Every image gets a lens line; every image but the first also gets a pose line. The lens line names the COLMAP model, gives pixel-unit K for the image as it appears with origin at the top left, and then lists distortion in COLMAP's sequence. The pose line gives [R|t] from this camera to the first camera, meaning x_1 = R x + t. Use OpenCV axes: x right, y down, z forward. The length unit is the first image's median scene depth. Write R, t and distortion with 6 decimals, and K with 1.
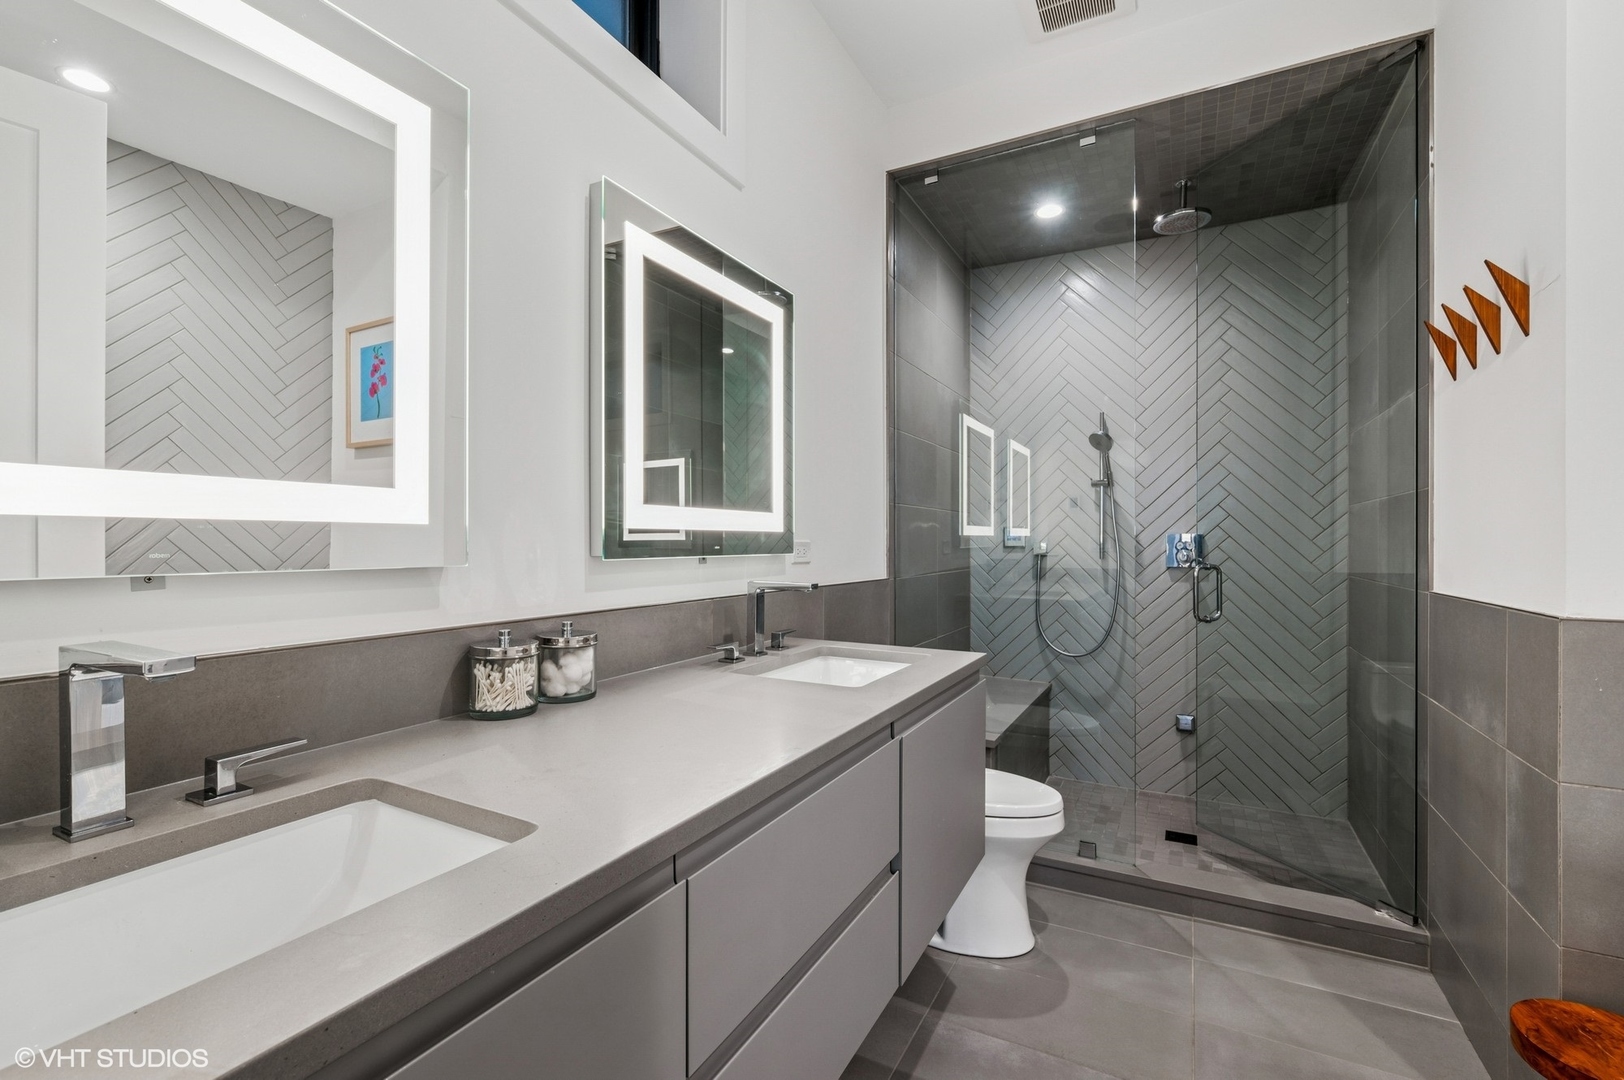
lens RADIAL K [[708.4, 0, 816.1], [0, 708.4, 538.4], [0, 0, 1]] dist [-0.003694, -0.000462]
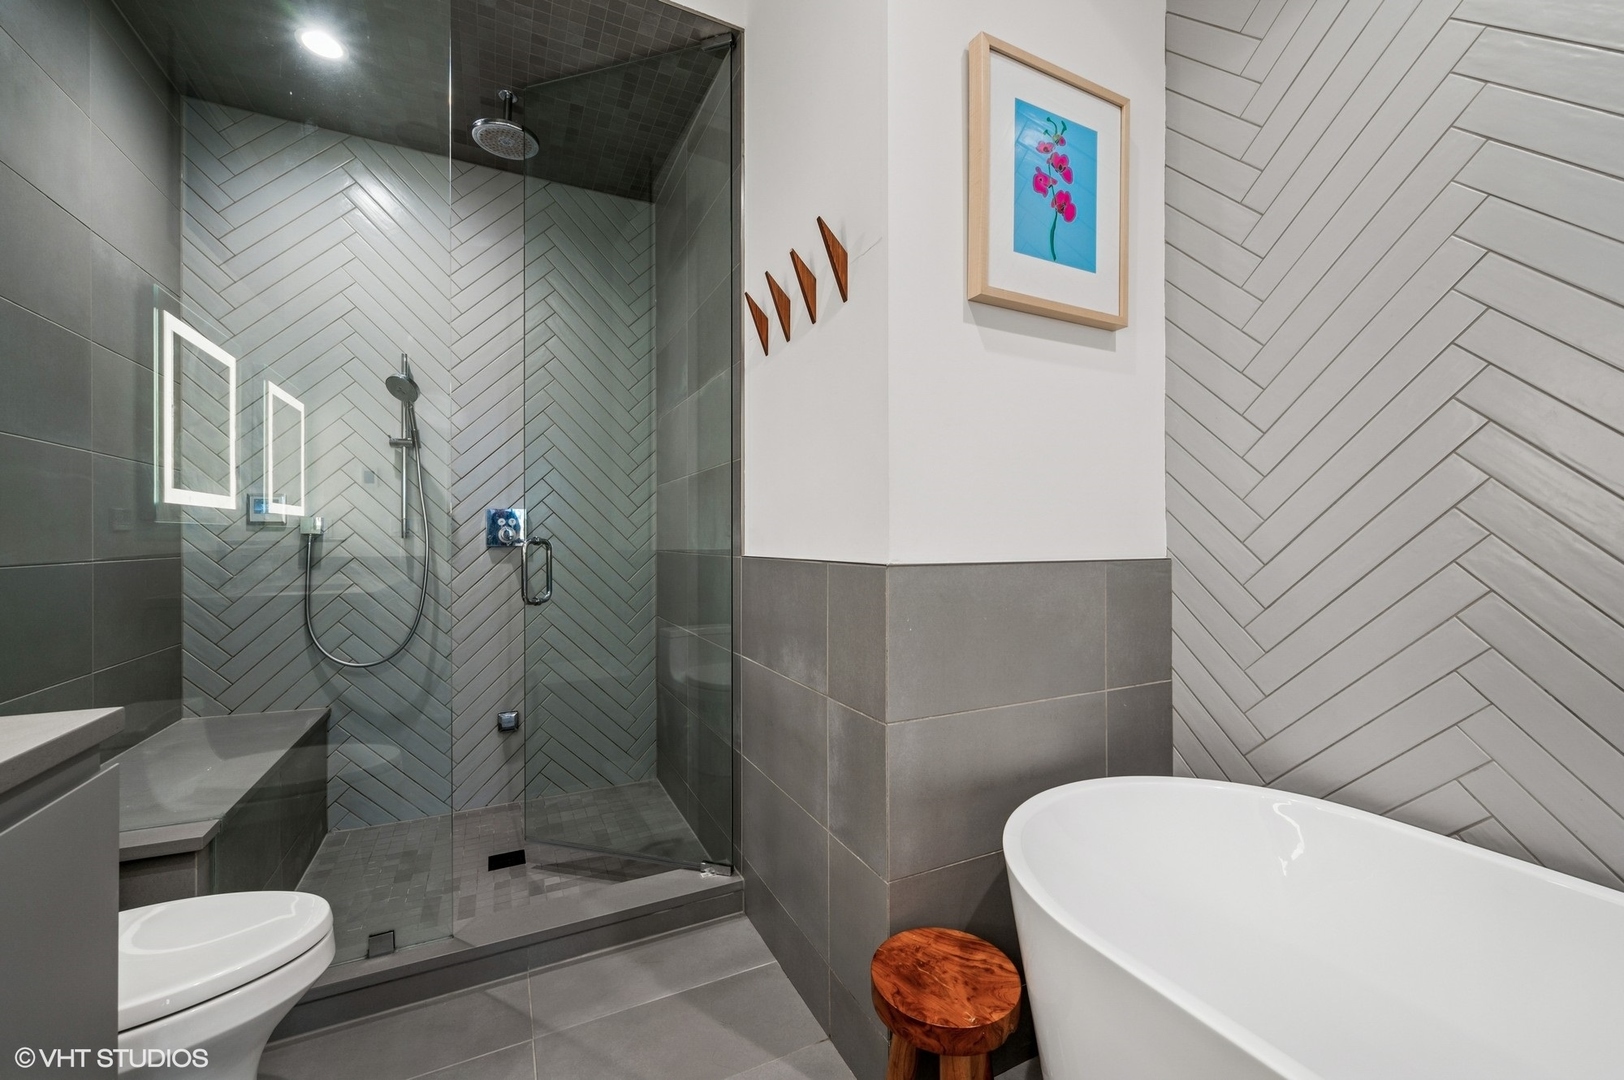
lens RADIAL K [[650.6, 0, 817.4], [0, 650.6, 535.6], [0, 0, 1]] dist [0.000860, -0.000591]
pose [[0.586010, -0.002042, 0.810301, 0.089852], [0.001248, 0.999998, 0.001617, 0.027570], [-0.810303, 0.000064, 0.586012, 0.212237]]
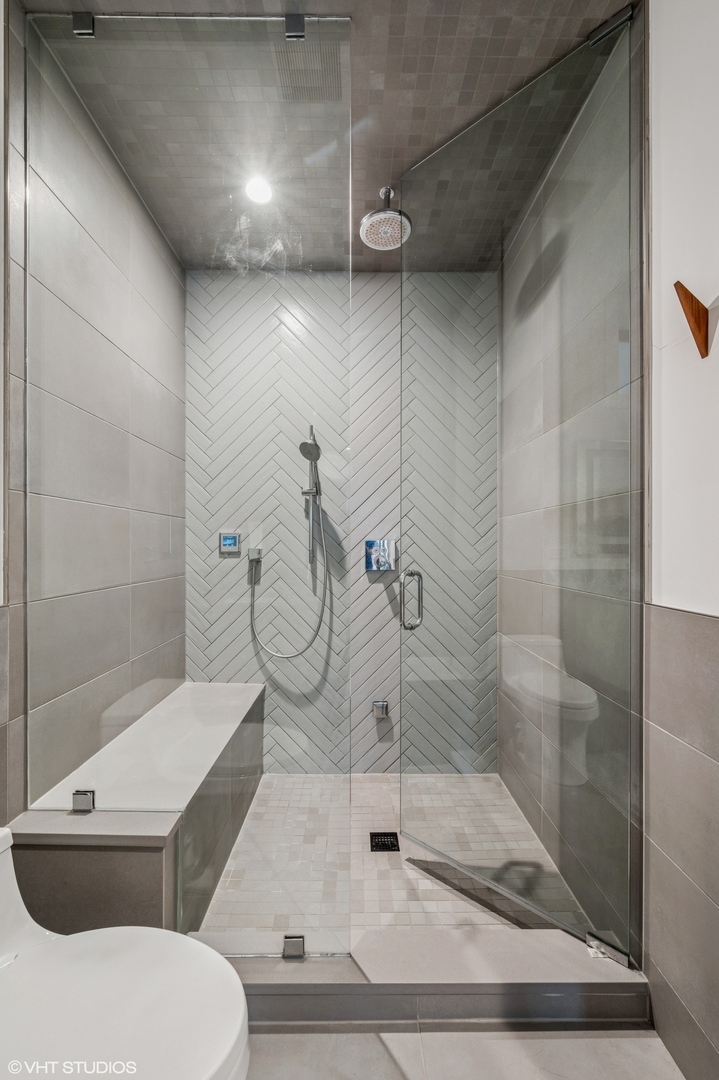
lens RADIAL K [[433.0, 0, 352.2], [0, 433.0, 544.7], [0, 0, 1]] dist [0.008998, 0.000152]
pose [[0.886807, -0.000901, 0.462139, 0.171216], [-0.001107, 0.999991, 0.004073, -0.002071], [-0.462138, -0.004123, 0.886798, 0.427947]]
